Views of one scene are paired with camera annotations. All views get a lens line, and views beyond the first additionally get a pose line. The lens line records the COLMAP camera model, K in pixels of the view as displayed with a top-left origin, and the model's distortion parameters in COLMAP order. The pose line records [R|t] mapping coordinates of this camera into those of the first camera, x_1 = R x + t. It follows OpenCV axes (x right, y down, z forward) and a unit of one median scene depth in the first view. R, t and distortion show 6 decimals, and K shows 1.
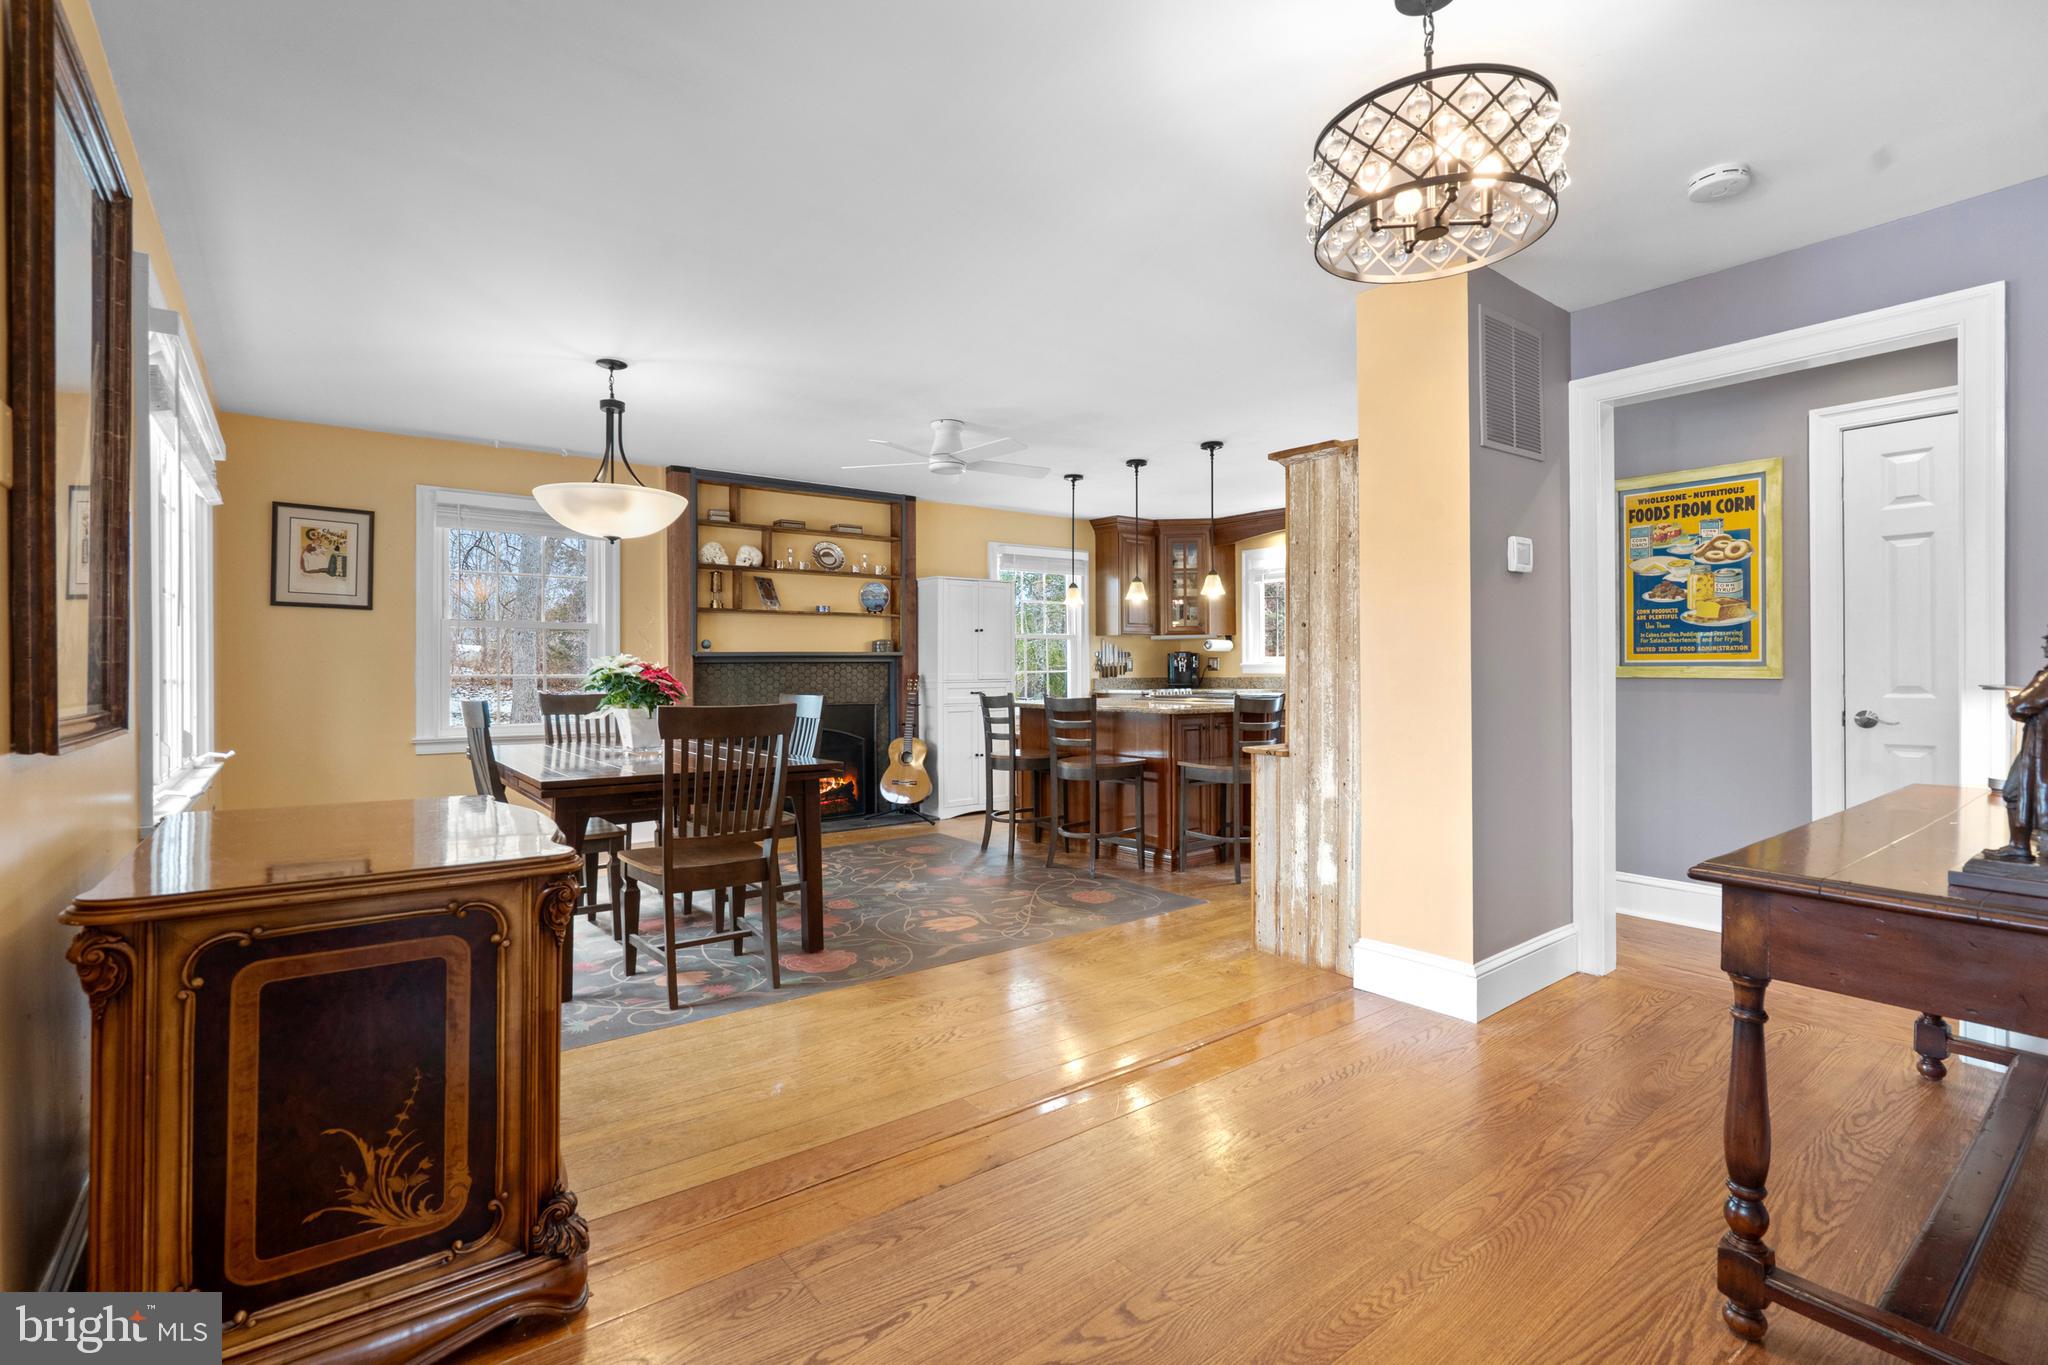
lens RADIAL K [[932.1, 0, 1024.2], [0, 932.1, 674.2], [0, 0, 1]] dist [-0.004033, 0.000183]
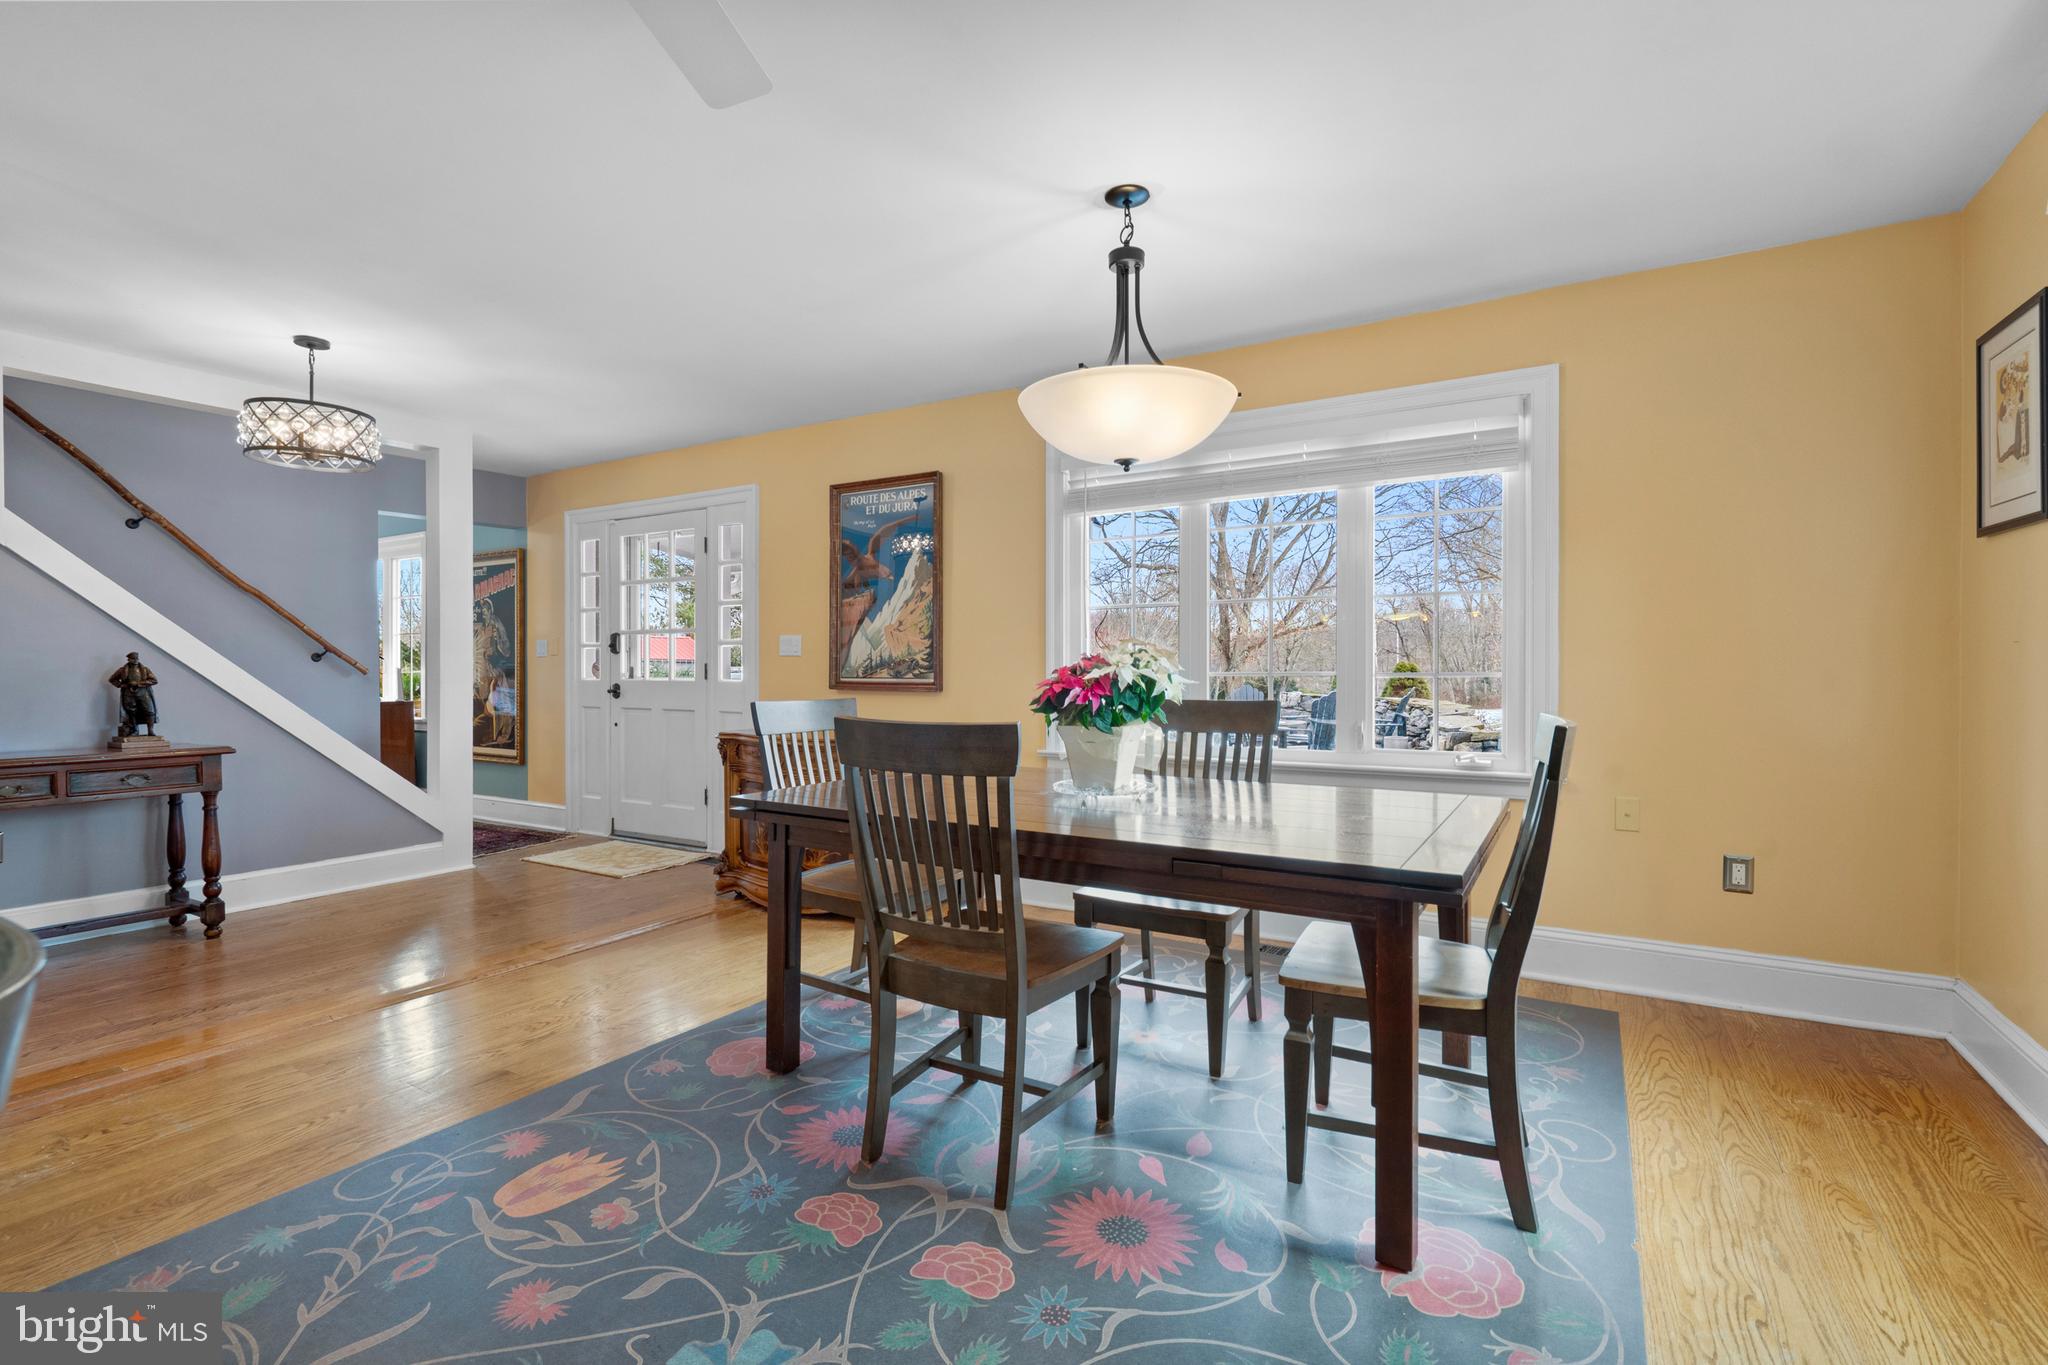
lens RADIAL K [[932.1, 0, 1024.2], [0, 932.1, 674.2], [0, 0, 1]] dist [-0.004033, 0.000183]
pose [[-0.933574, 0.005153, -0.358349, -0.110599], [0.001908, 0.999954, 0.009408, -0.001380], [0.358381, 0.008100, -0.933540, 1.283983]]
